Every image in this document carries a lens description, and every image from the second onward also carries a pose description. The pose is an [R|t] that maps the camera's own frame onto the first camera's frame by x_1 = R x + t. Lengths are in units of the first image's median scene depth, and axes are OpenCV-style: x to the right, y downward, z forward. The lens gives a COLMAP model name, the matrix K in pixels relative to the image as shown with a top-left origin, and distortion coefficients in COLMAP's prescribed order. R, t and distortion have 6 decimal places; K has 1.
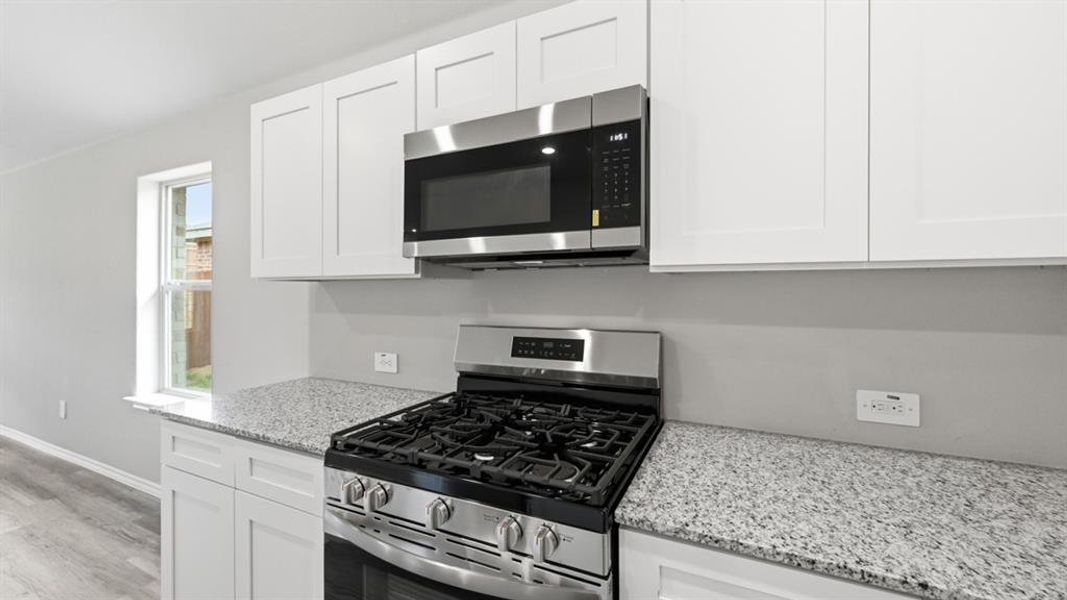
lens RADIAL K [[423.4, 0, 536.2], [0, 423.4, 292.0], [0, 0, 1]] dist [0.000368, 0.001173]
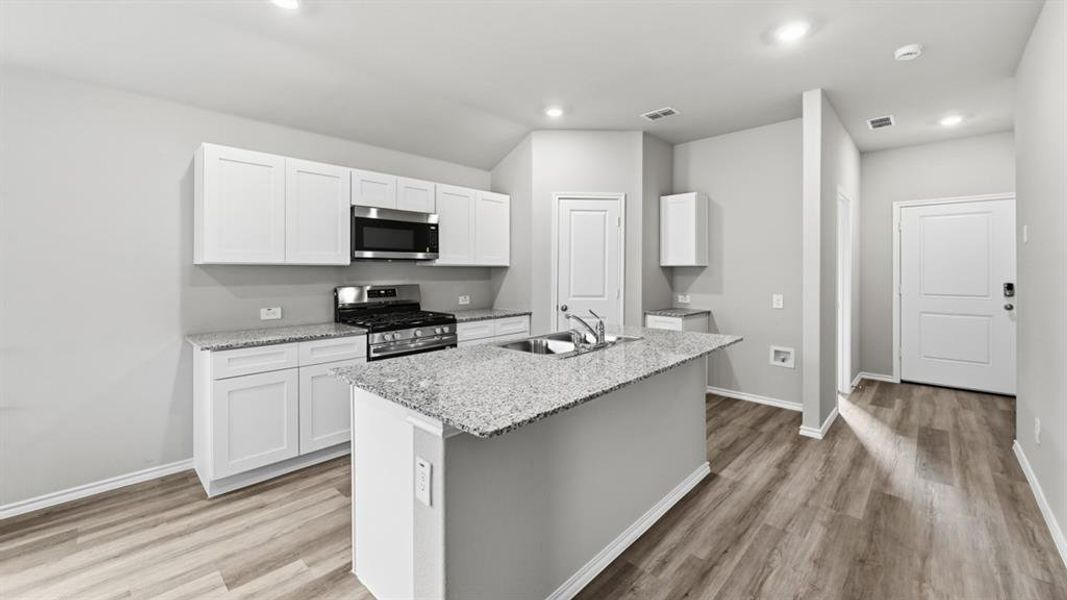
lens RADIAL K [[423.4, 0, 537.2], [0, 423.4, 265.6], [0, 0, 1]] dist [0.000368, 0.001173]
pose [[0.304868, 0.010497, 0.952337, -2.217528], [0.000889, 0.999936, -0.011306, -0.004271], [-0.952394, 0.004293, 0.304839, -0.695688]]
